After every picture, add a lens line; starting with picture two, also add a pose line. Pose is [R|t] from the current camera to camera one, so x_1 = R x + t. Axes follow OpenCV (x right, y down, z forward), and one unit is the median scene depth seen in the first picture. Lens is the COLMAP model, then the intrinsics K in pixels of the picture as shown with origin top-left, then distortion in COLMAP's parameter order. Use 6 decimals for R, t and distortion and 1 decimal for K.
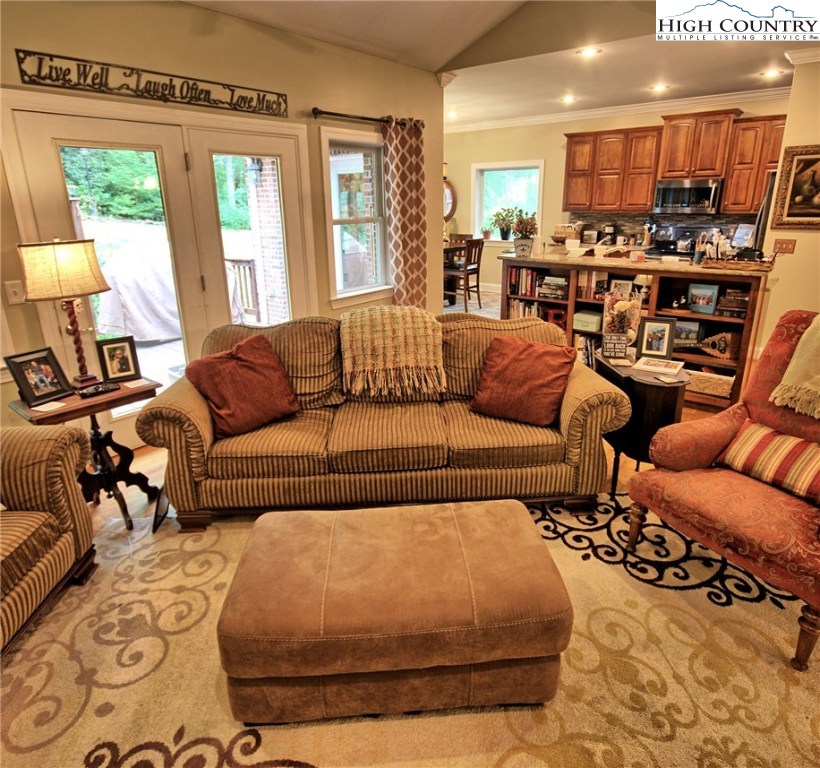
lens RADIAL K [[538.7, 0, 410.5], [0, 538.7, 366.7], [0, 0, 1]] dist [0.003755, -0.005280]
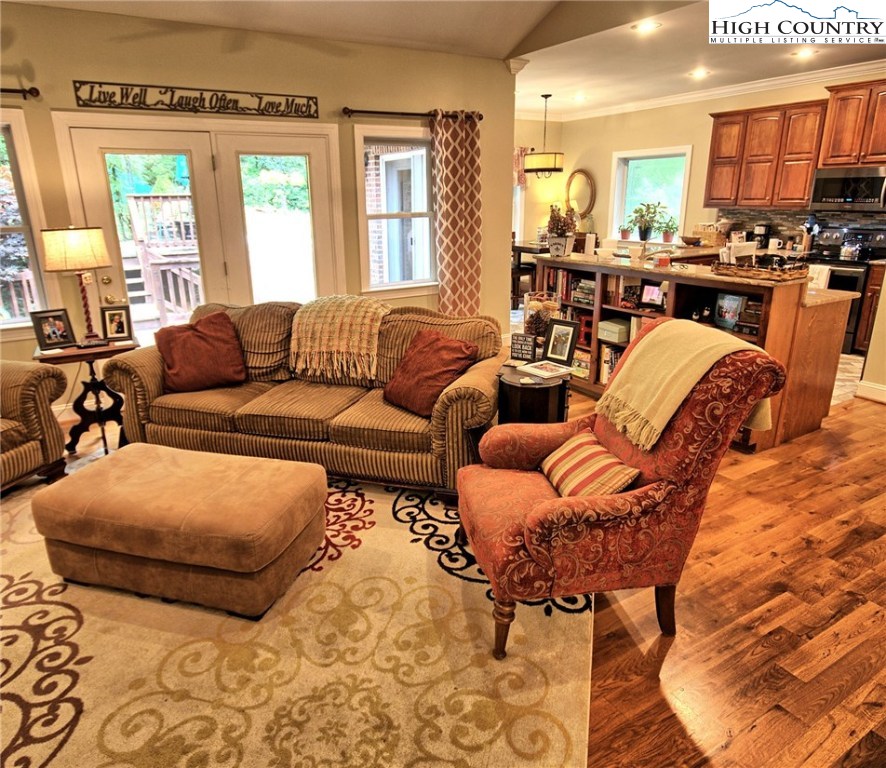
lens RADIAL K [[614.1, 0, 418.4], [0, 614.1, 385.0], [0, 0, 1]] dist [0.000189, 0.002777]
pose [[0.933014, 0.105114, -0.344145, 0.520084], [-0.103791, 0.994349, 0.022322, 0.020813], [0.344546, 0.014892, 0.938651, -0.084546]]
